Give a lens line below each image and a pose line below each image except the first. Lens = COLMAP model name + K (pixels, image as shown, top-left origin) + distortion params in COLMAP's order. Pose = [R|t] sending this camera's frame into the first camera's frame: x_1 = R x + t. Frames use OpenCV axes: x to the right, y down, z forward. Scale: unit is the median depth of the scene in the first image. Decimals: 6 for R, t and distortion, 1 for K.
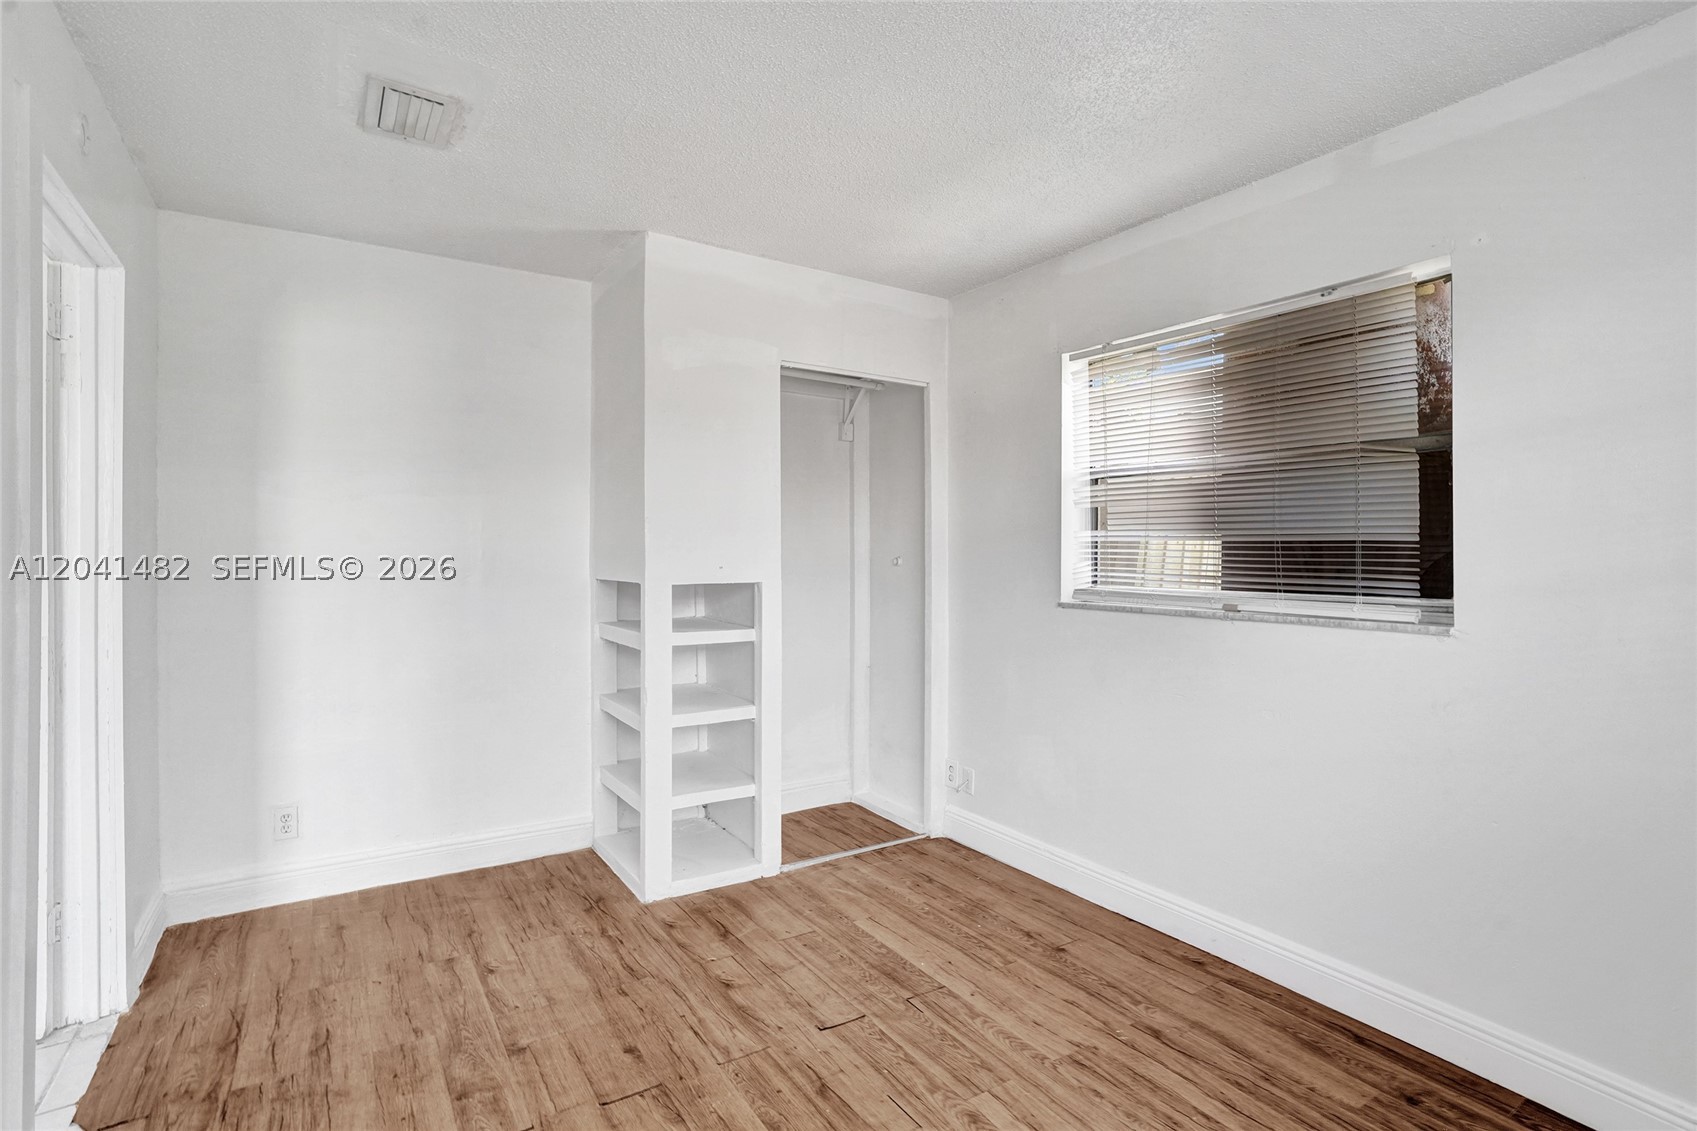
lens RADIAL K [[827.1, 0, 856.2], [0, 827.1, 563.7], [0, 0, 1]] dist [-0.060541, 0.029509]
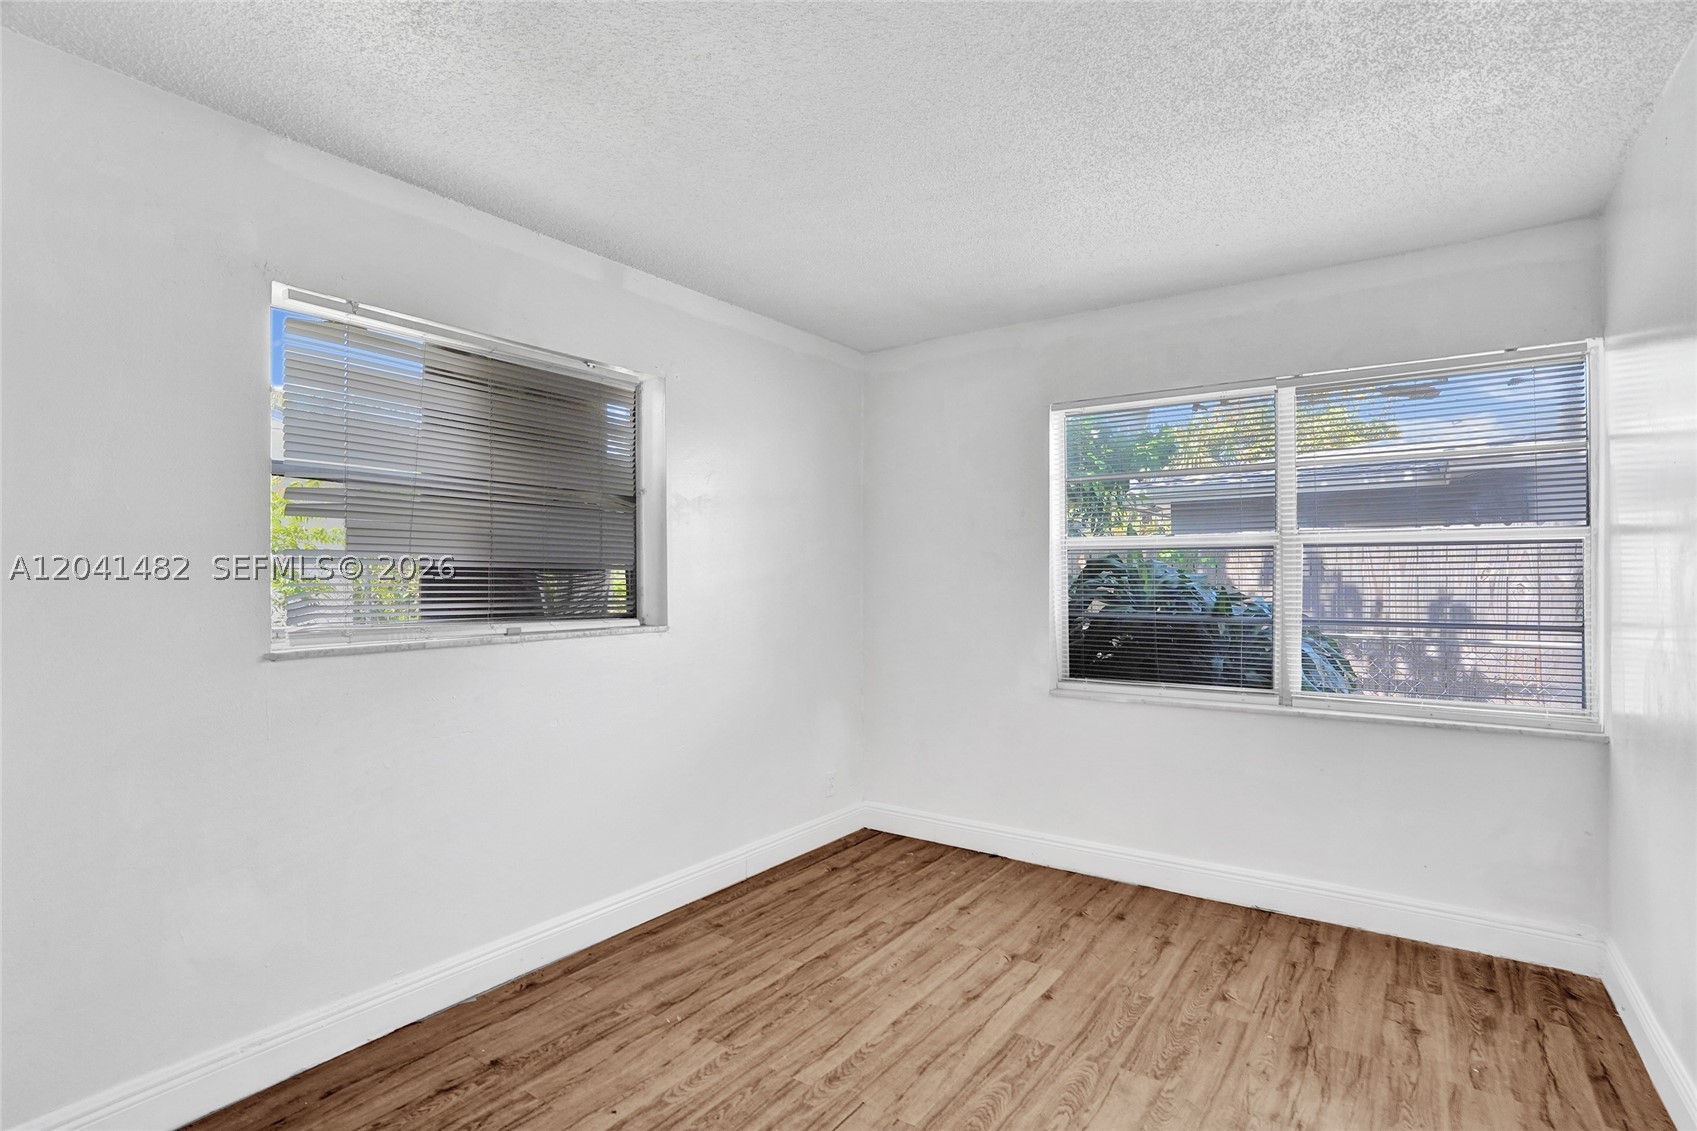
lens RADIAL K [[806.8, 0, 846.2], [0, 806.8, 597.4], [0, 0, 1]] dist [0.000434, 0.000197]
pose [[-0.355079, -0.025314, 0.934493, -0.735778], [0.010825, 0.999455, 0.031187, -0.020091], [-0.934773, 0.021190, -0.354612, 1.117354]]
